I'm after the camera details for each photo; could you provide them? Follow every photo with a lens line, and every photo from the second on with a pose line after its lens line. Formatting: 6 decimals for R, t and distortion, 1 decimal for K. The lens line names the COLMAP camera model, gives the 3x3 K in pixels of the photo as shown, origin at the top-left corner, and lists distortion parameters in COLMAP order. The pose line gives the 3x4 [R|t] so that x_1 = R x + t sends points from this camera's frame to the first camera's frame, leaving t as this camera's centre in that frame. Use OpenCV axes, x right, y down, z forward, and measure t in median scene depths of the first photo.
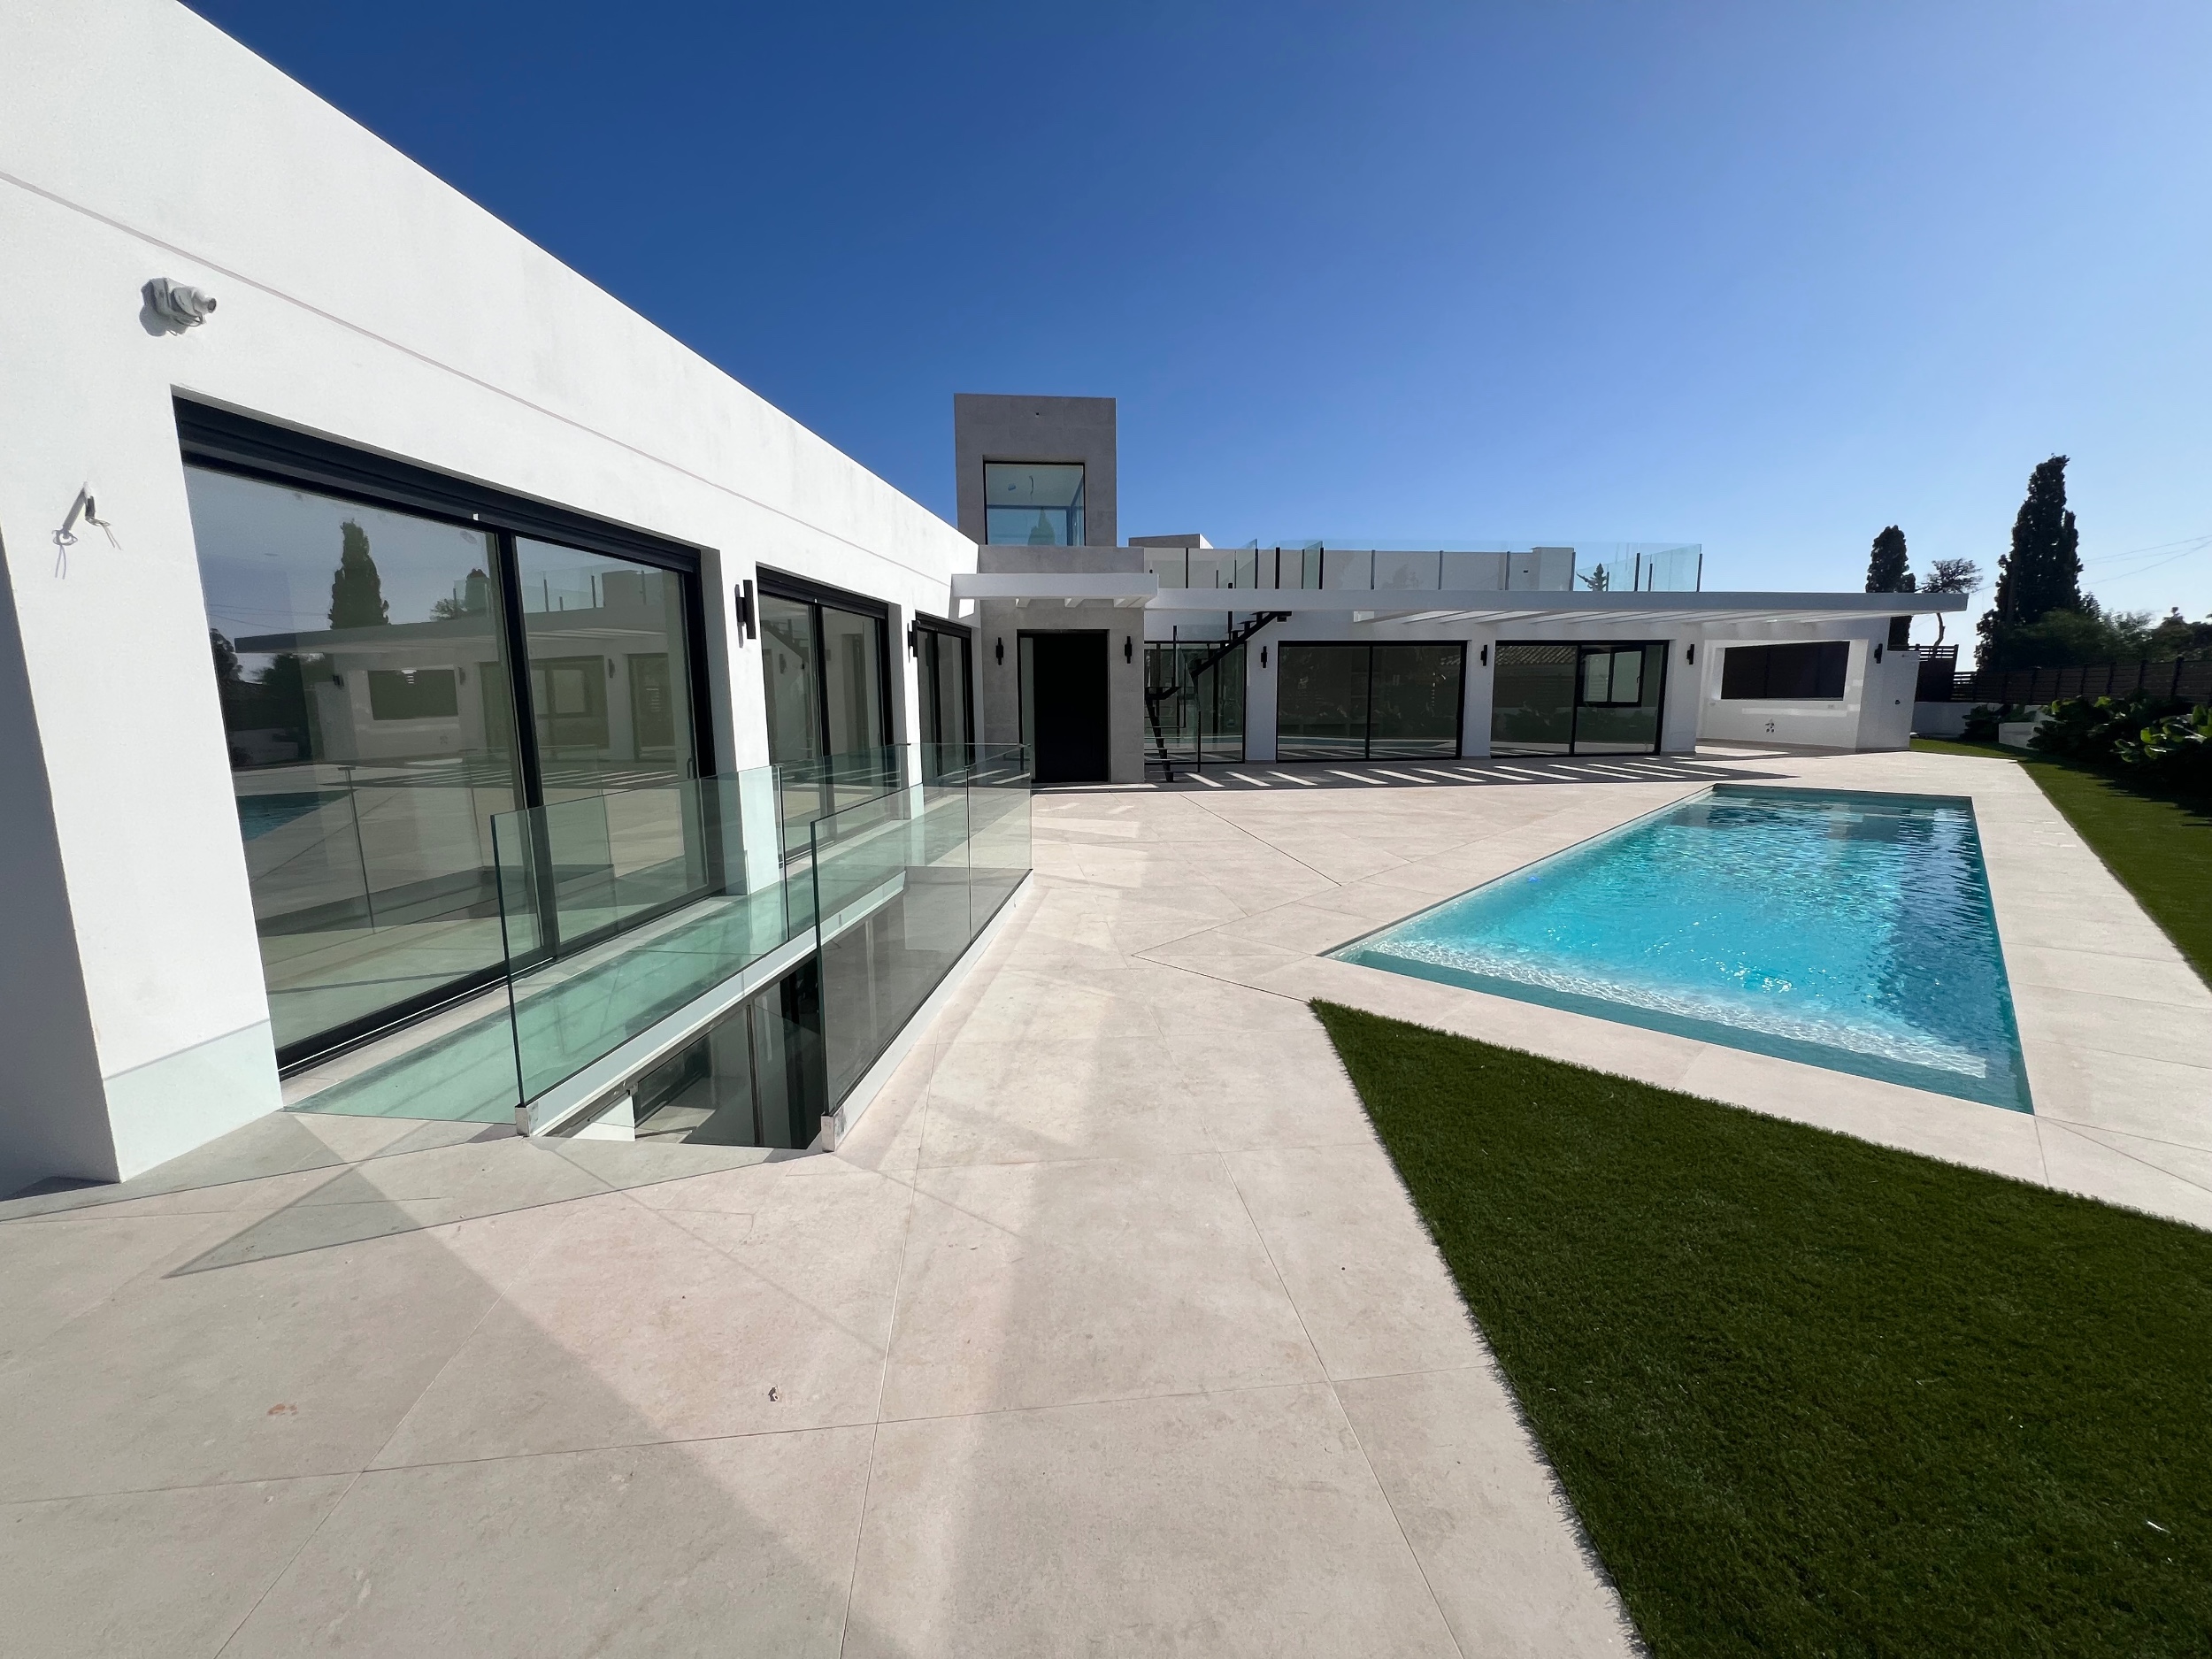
lens RADIAL K [[879.9, 0, 1101.9], [0, 879.9, 818.5], [0, 0, 1]] dist [-0.002802, 0.000676]
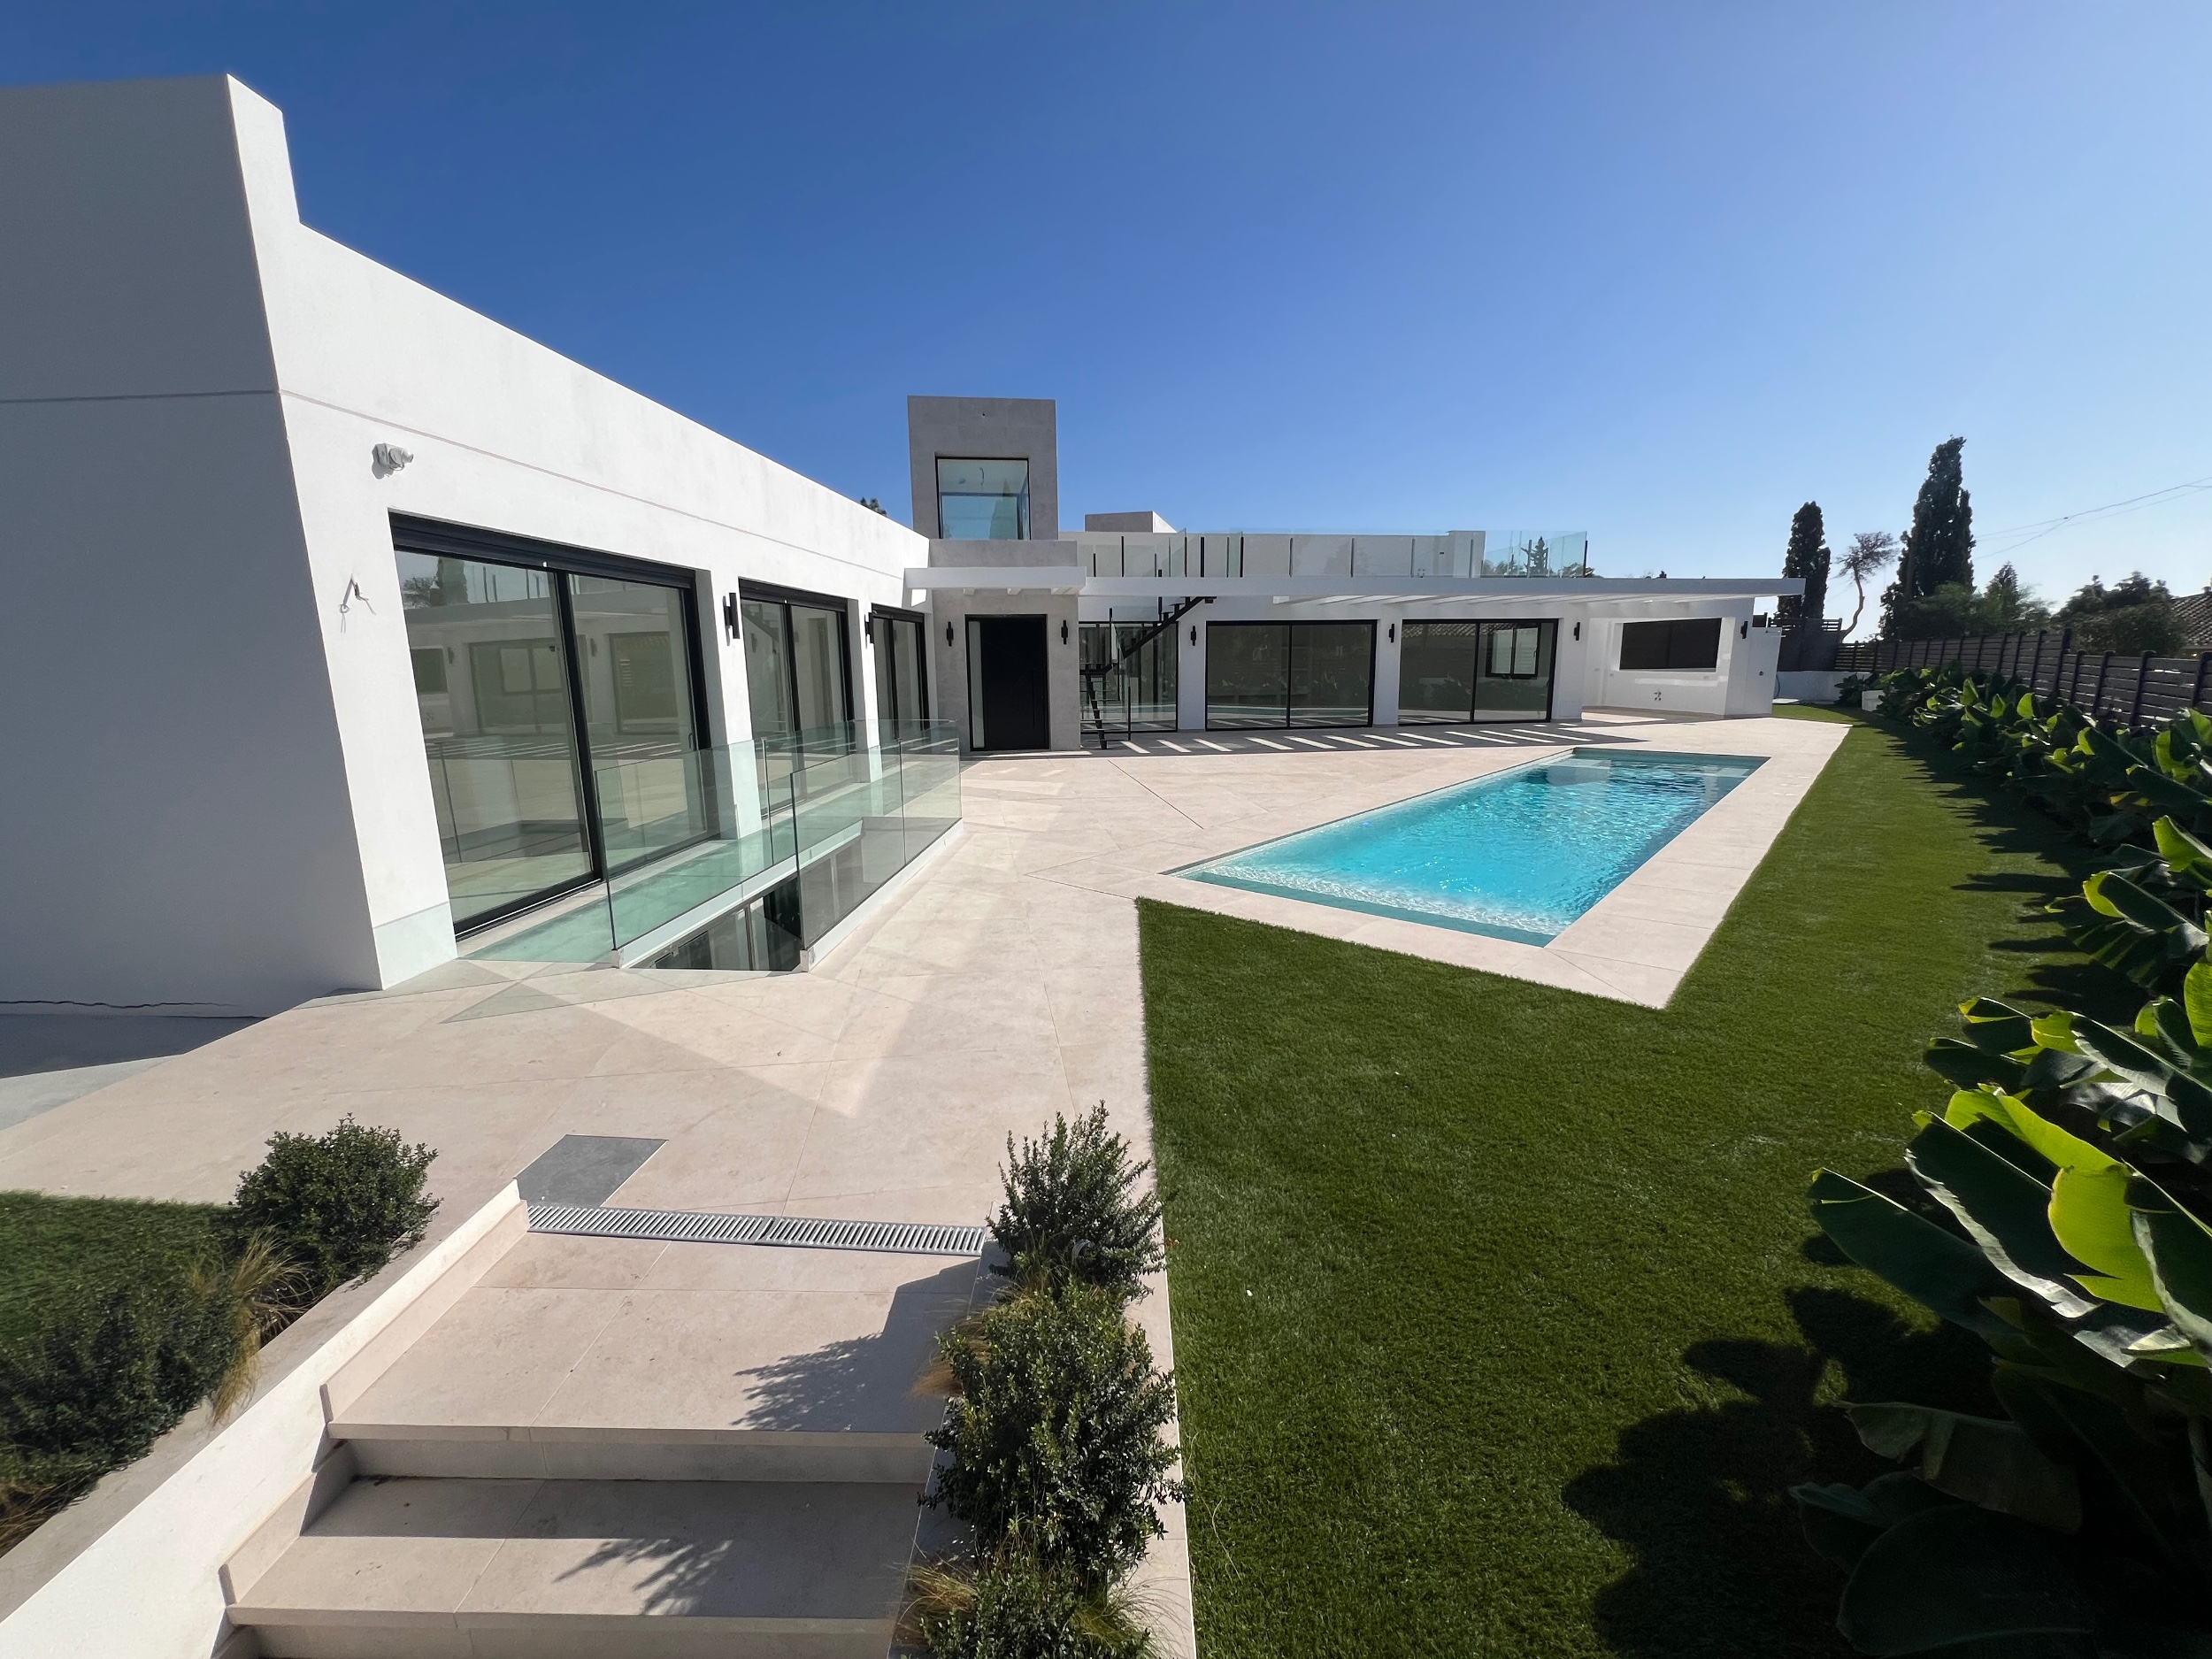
lens RADIAL K [[879.9, 0, 1101.9], [0, 879.9, 818.5], [0, 0, 1]] dist [-0.002802, 0.000676]
pose [[0.999518, -0.009225, 0.029653, 0.054326], [0.008144, 0.999305, 0.036369, 0.008590], [-0.029968, -0.036110, 0.998898, -0.178239]]
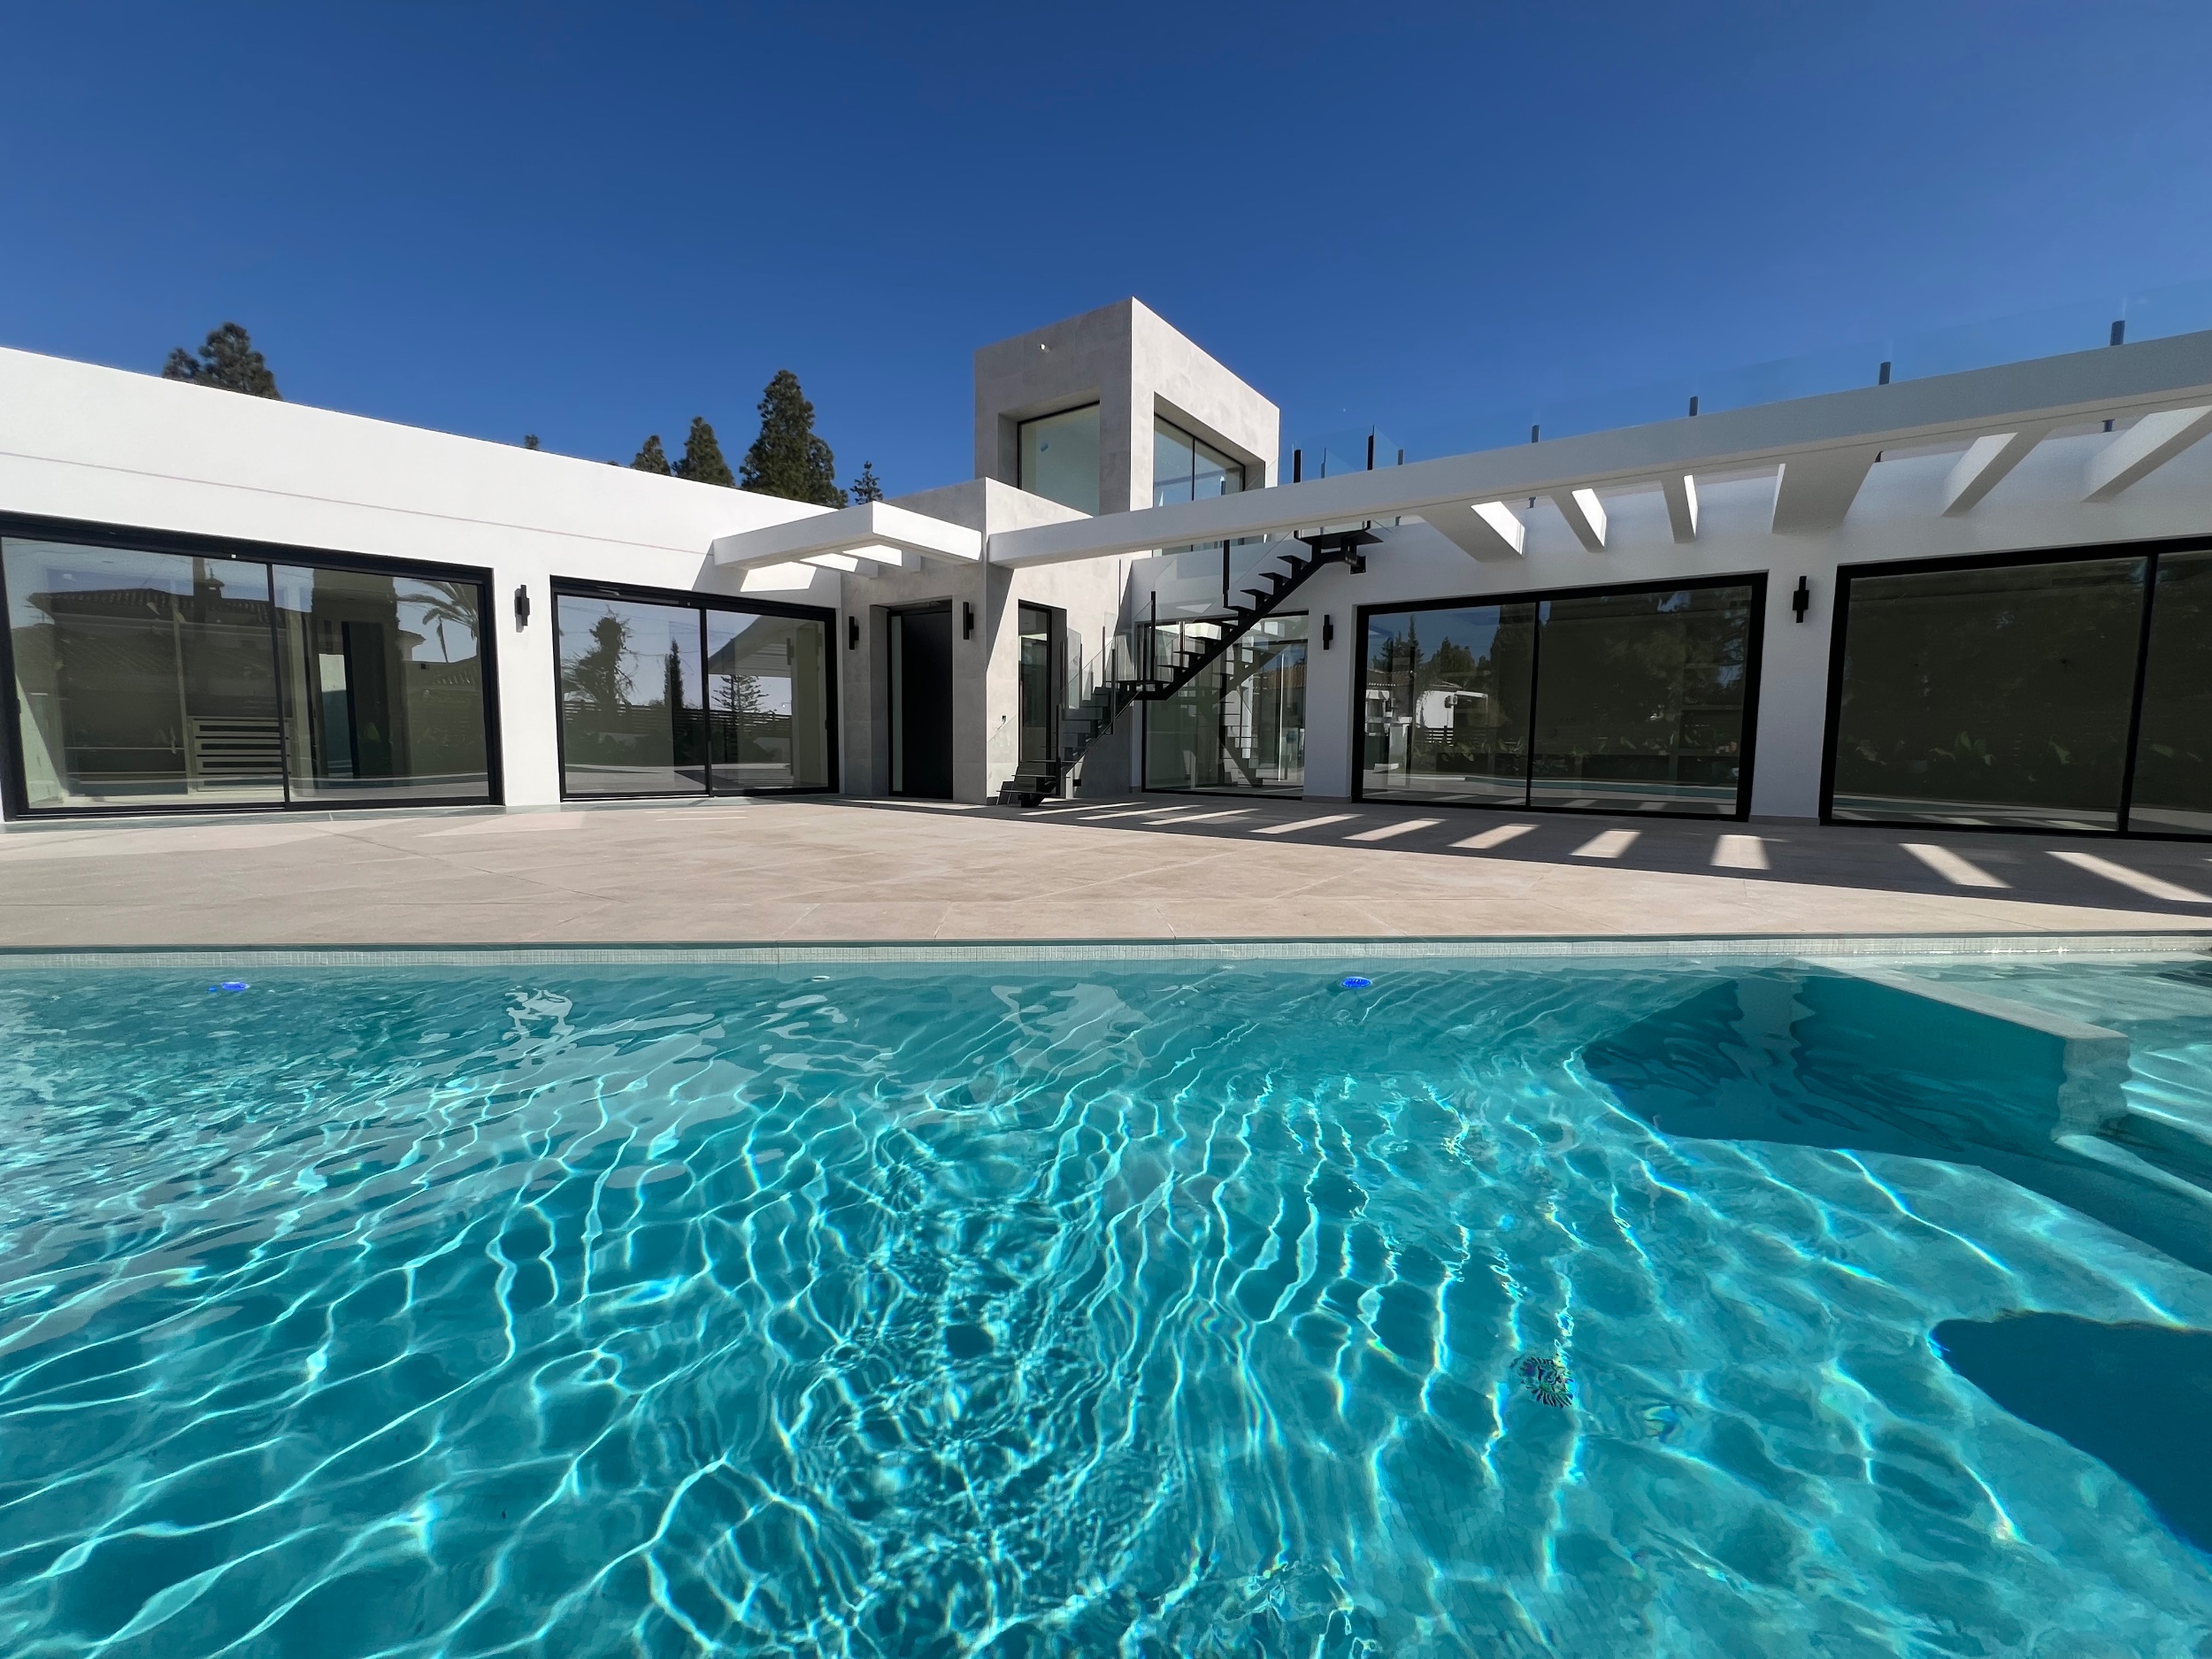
lens RADIAL K [[879.9, 0, 1101.9], [0, 879.9, 818.5], [0, 0, 1]] dist [-0.002802, 0.000676]
pose [[0.741514, 0.073249, -0.666927, 0.788162], [-0.113226, 0.993428, -0.016780, -0.036382], [0.661315, 0.087956, 0.744934, 0.697120]]
